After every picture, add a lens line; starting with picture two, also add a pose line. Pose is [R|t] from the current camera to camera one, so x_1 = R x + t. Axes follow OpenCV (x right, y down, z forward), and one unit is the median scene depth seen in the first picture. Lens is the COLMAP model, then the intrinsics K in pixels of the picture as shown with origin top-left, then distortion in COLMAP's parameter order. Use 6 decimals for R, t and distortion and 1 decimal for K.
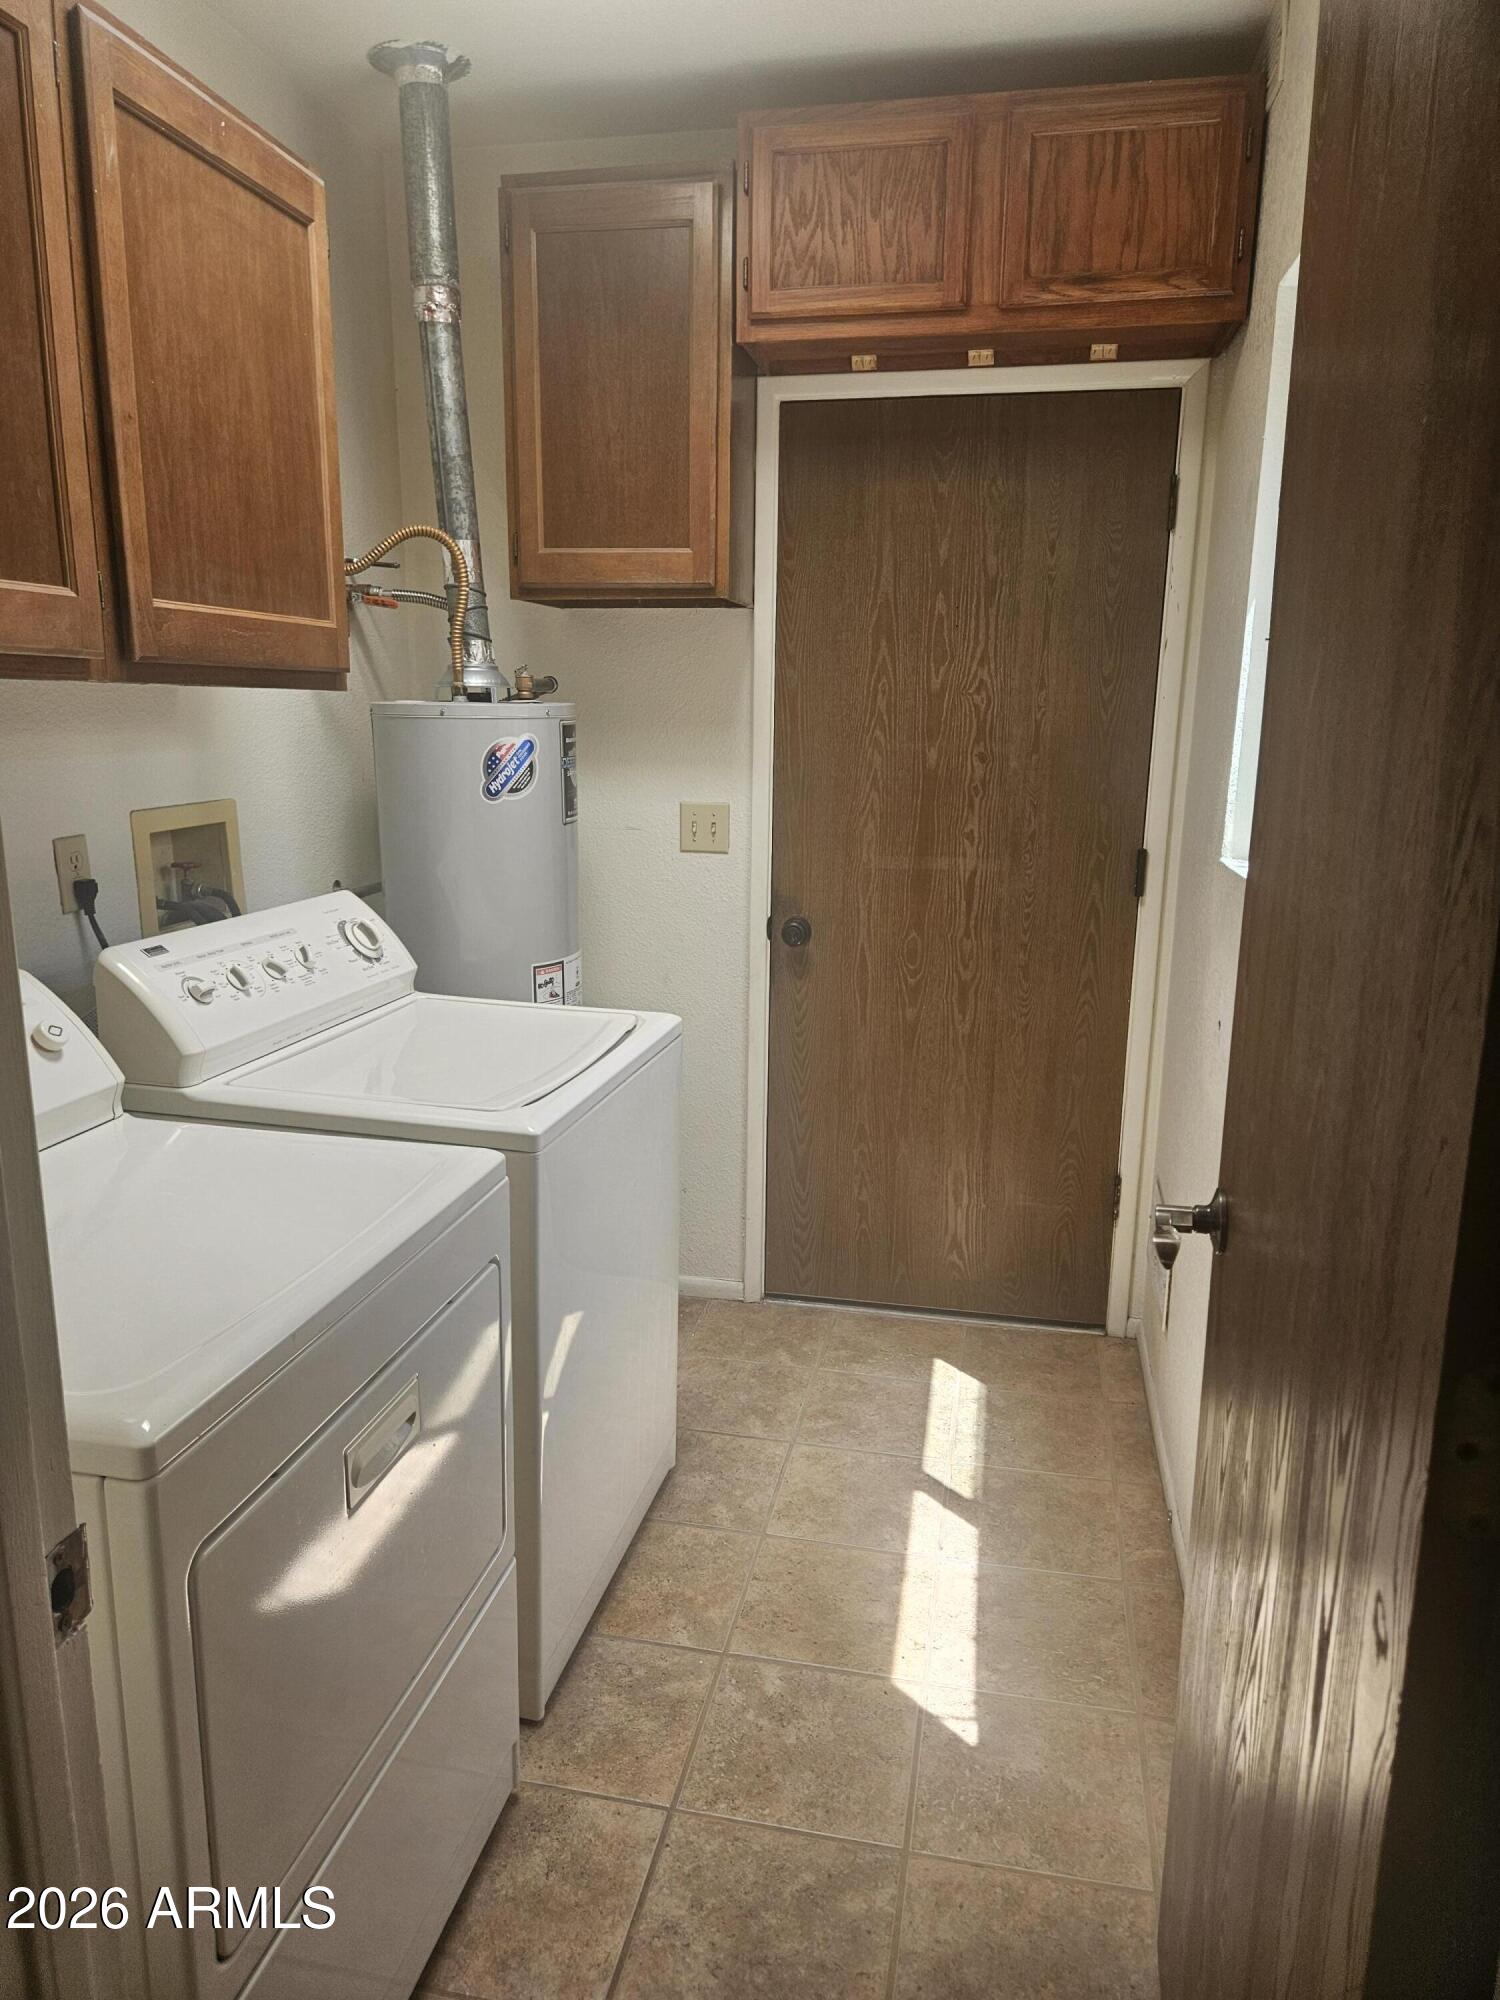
lens RADIAL K [[1342.7, 0, 746.2], [0, 1342.7, 1007.4], [0, 0, 1]] dist [0.073837, -0.065351]
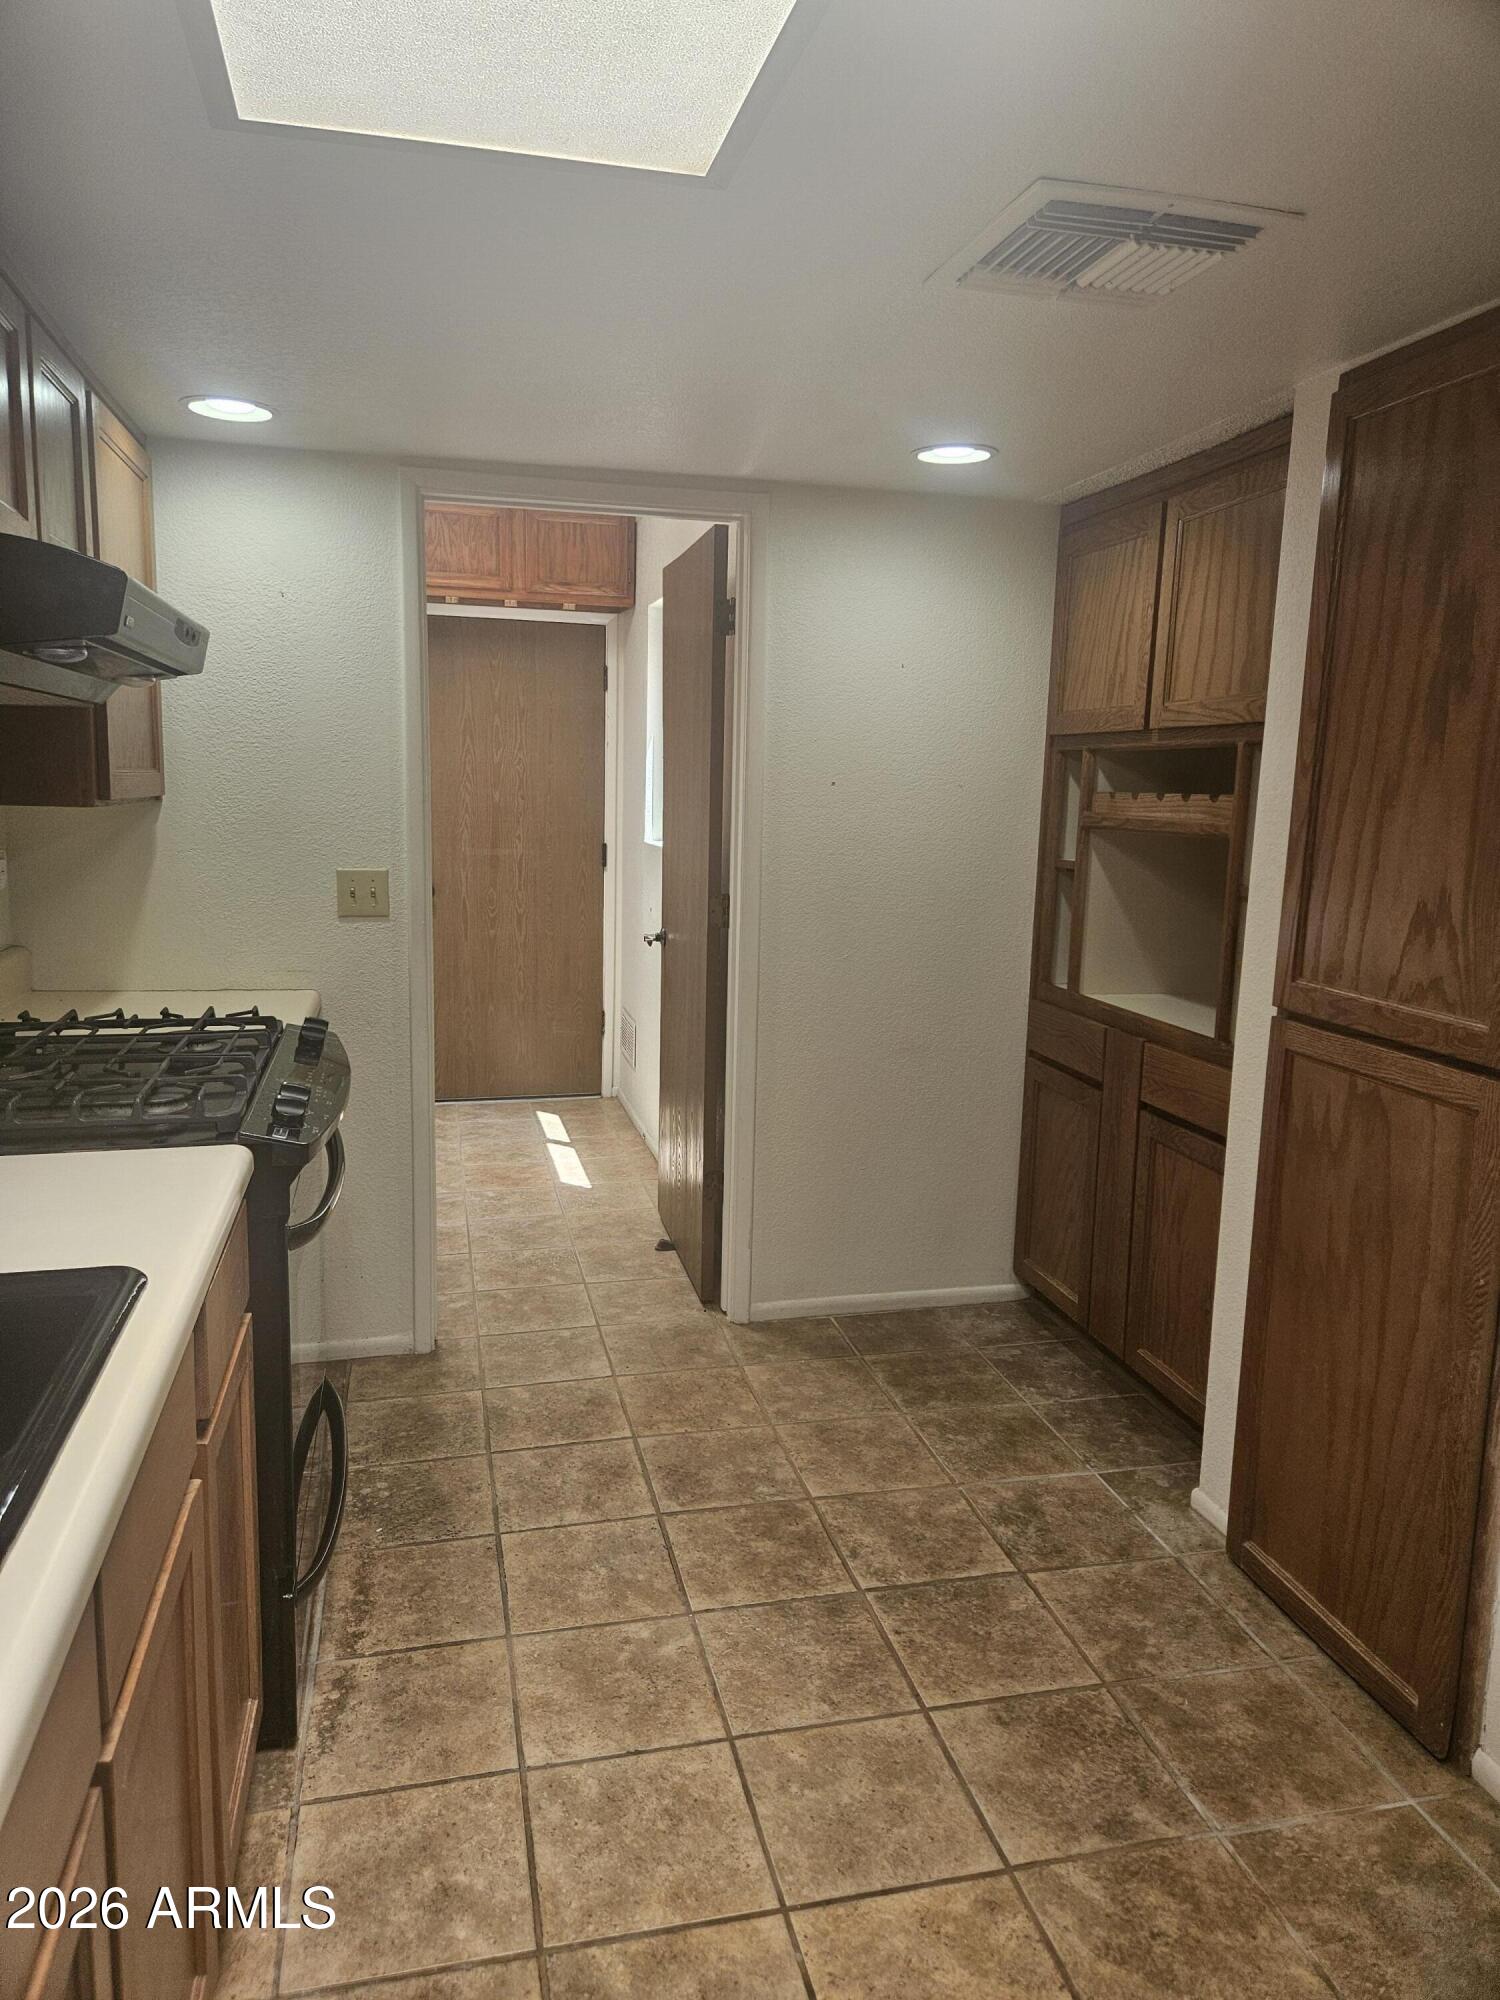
lens RADIAL K [[1342.7, 0, 746.2], [0, 1342.7, 1007.4], [0, 0, 1]] dist [0.073837, -0.065351]
pose [[0.903710, -0.062414, 0.423572, -0.450469], [0.079928, 0.996519, -0.023690, 0.227049], [-0.420619, 0.055264, 0.905553, -1.058228]]
